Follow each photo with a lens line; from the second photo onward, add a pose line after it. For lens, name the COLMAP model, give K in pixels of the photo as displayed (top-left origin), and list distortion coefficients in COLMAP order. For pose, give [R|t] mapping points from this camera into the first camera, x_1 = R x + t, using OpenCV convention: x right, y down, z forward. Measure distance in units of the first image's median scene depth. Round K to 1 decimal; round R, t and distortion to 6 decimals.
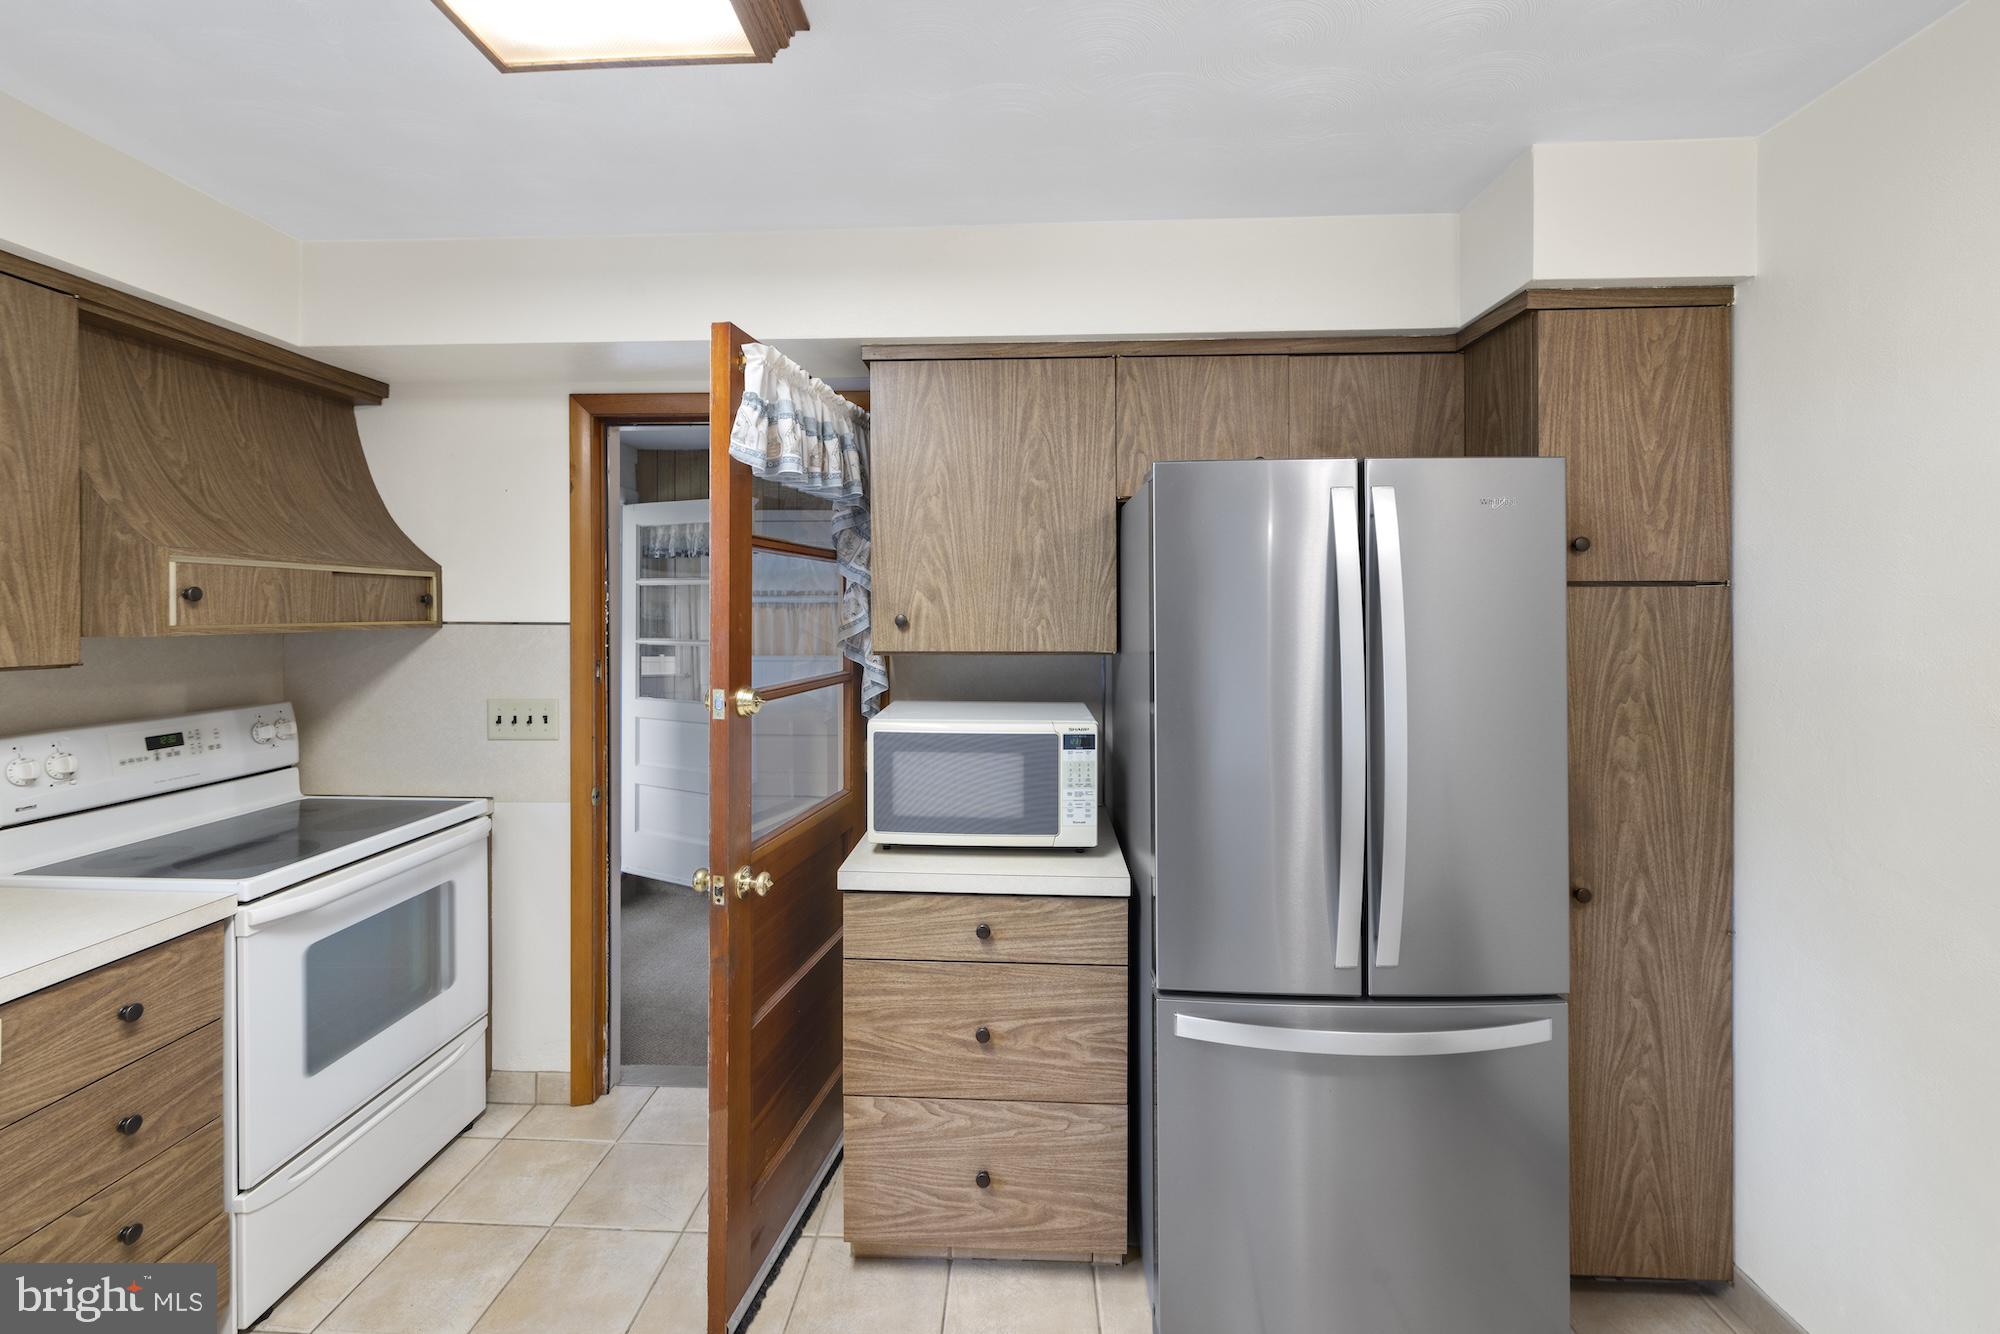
lens RADIAL K [[857.7, 0, 985.0], [0, 857.7, 612.4], [0, 0, 1]] dist [-0.000794, 0.000261]
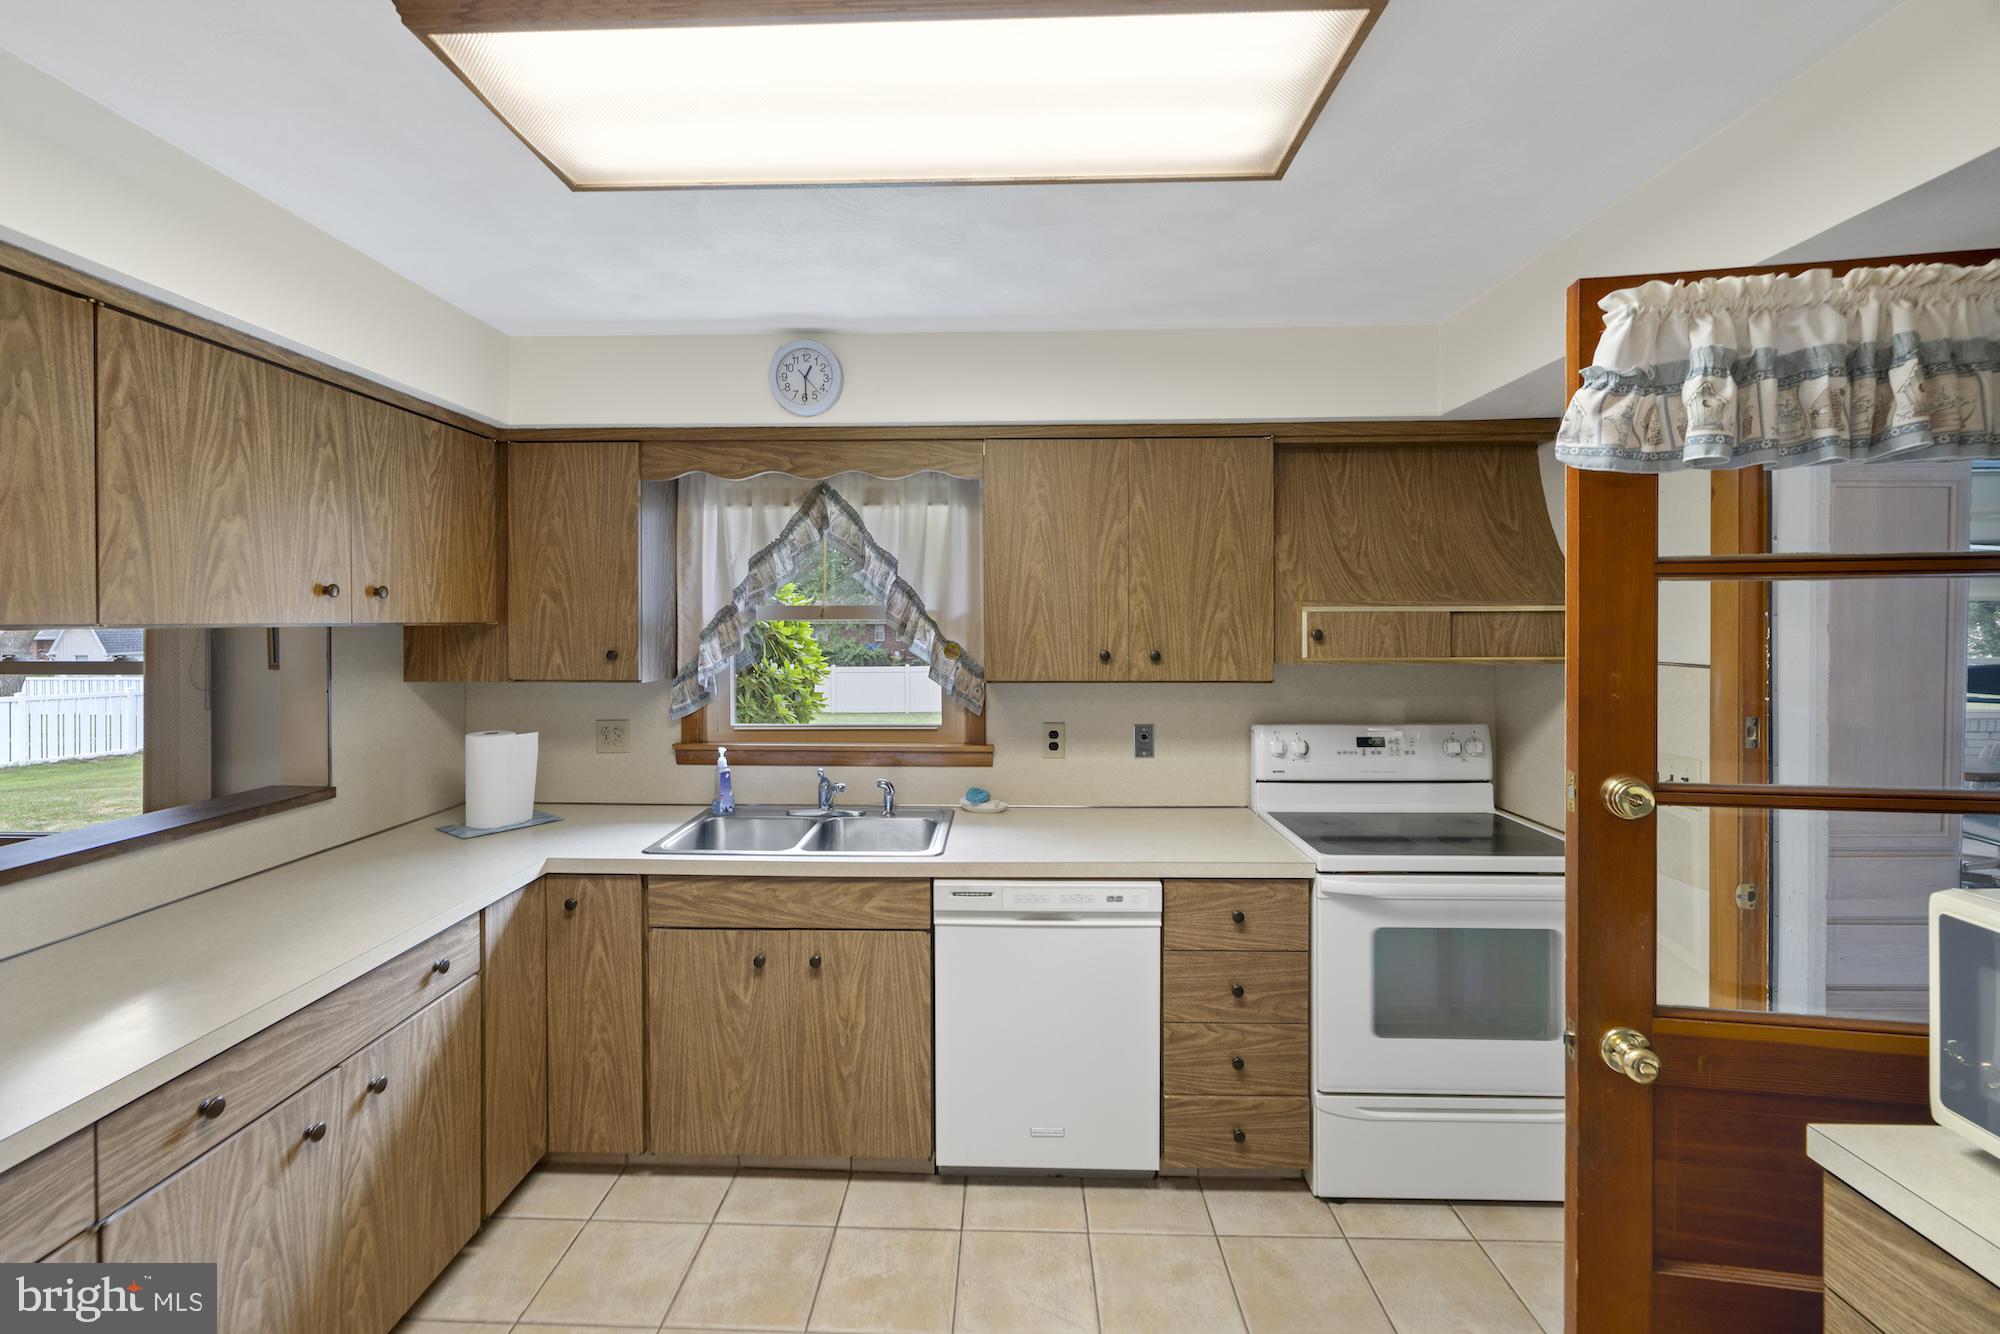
lens RADIAL K [[857.7, 0, 990.0], [0, 857.7, 629.8], [0, 0, 1]] dist [-0.000794, 0.000261]
pose [[0.012699, 0.009049, -0.999878, 0.398820], [0.002267, 0.999956, 0.009079, -0.040413], [0.999917, -0.002382, 0.012678, 0.440117]]
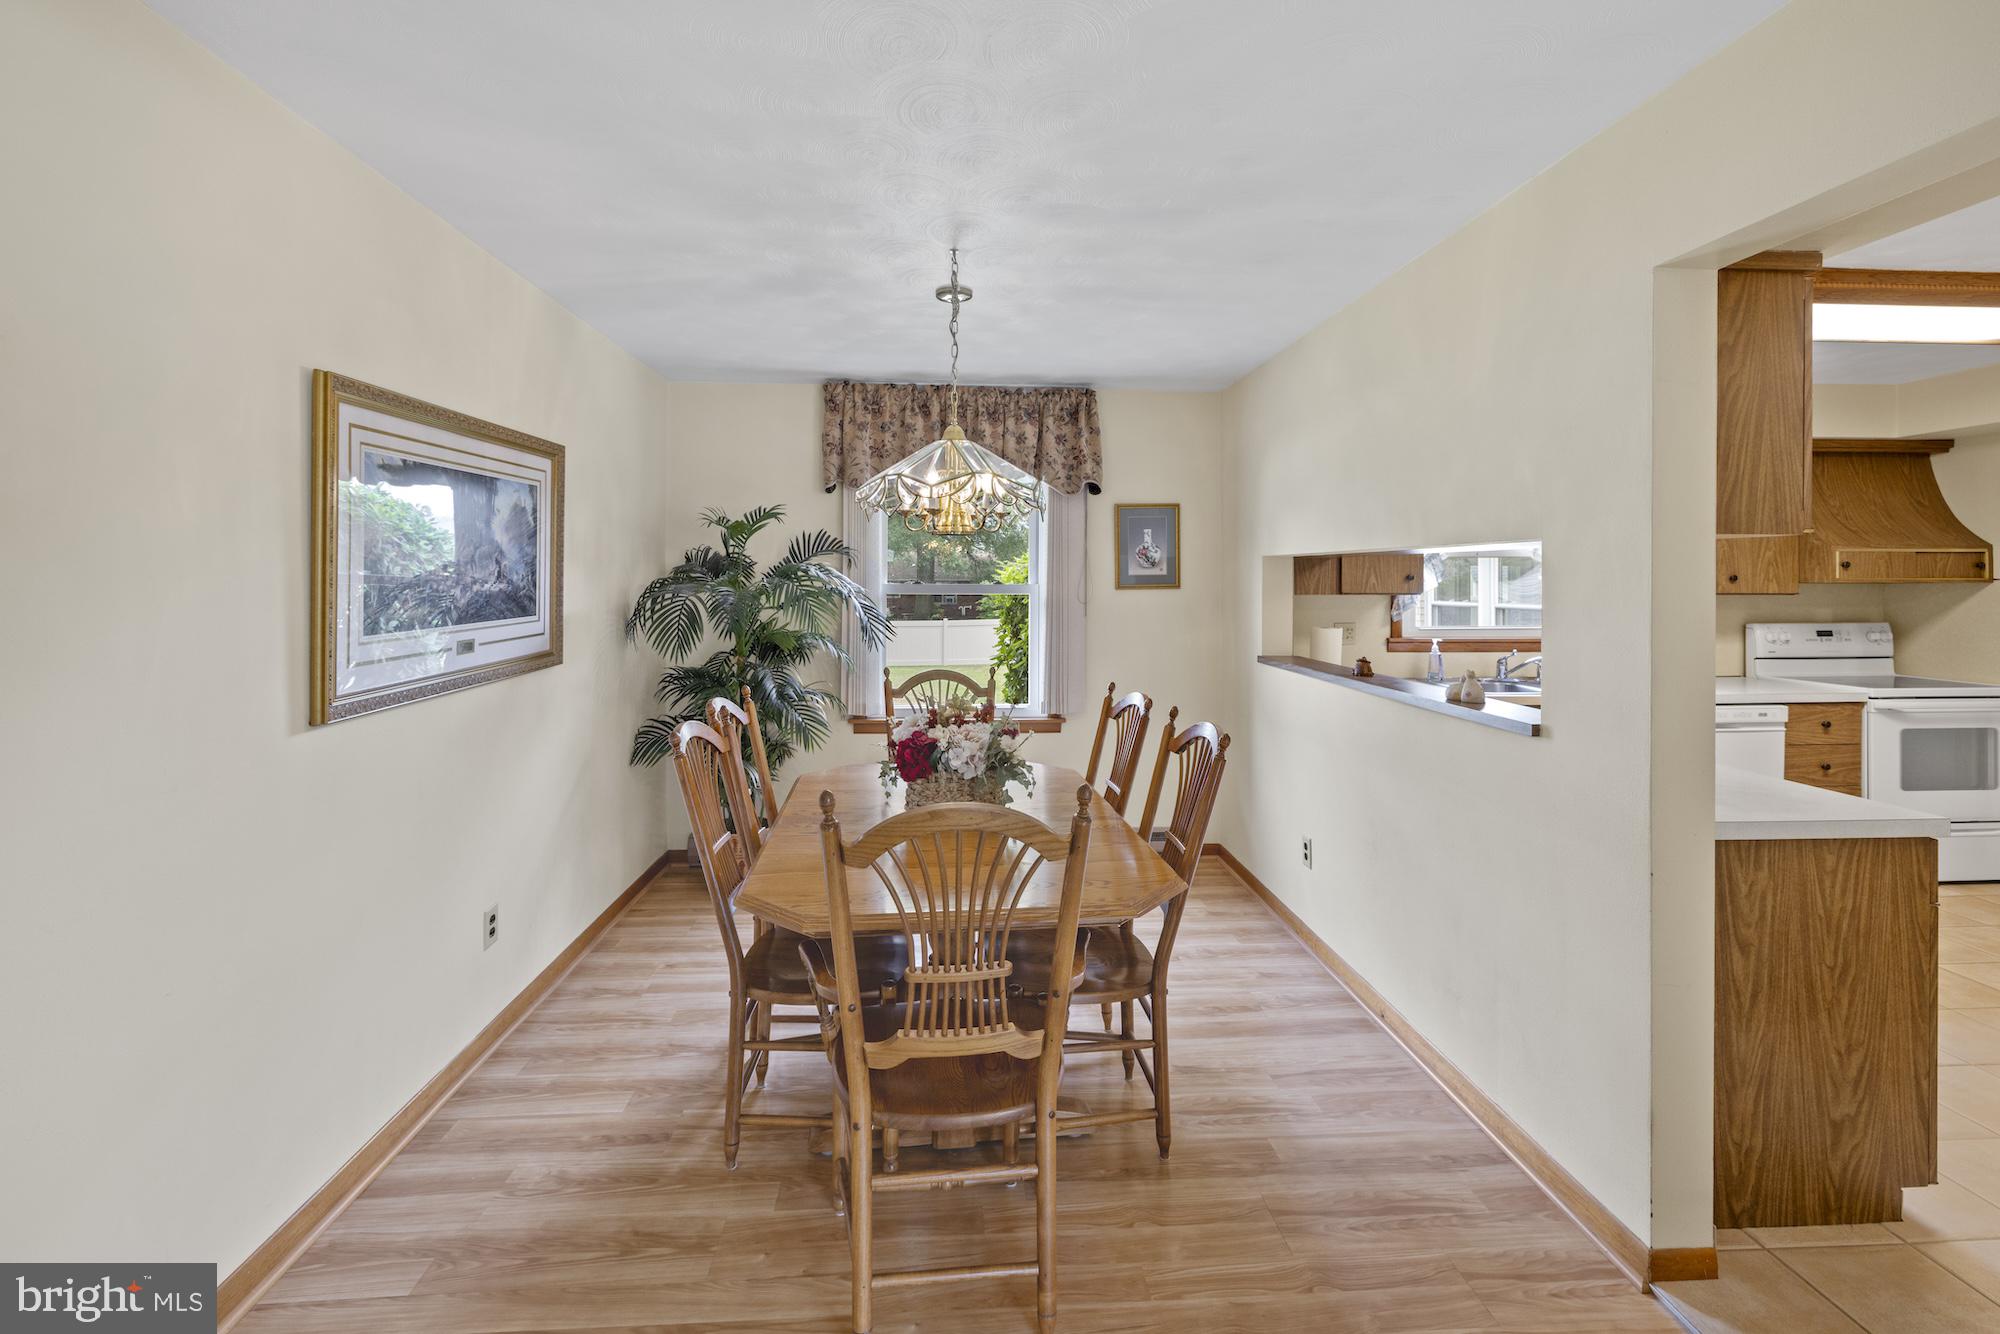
lens RADIAL K [[857.7, 0, 998.5], [0, 857.7, 587.1], [0, 0, 1]] dist [-0.000794, 0.000261]
pose [[0.105241, 0.003016, -0.994442, 1.082628], [-0.000438, 0.999995, 0.002986, 0.031455], [0.994447, 0.000121, 0.105242, -1.445763]]
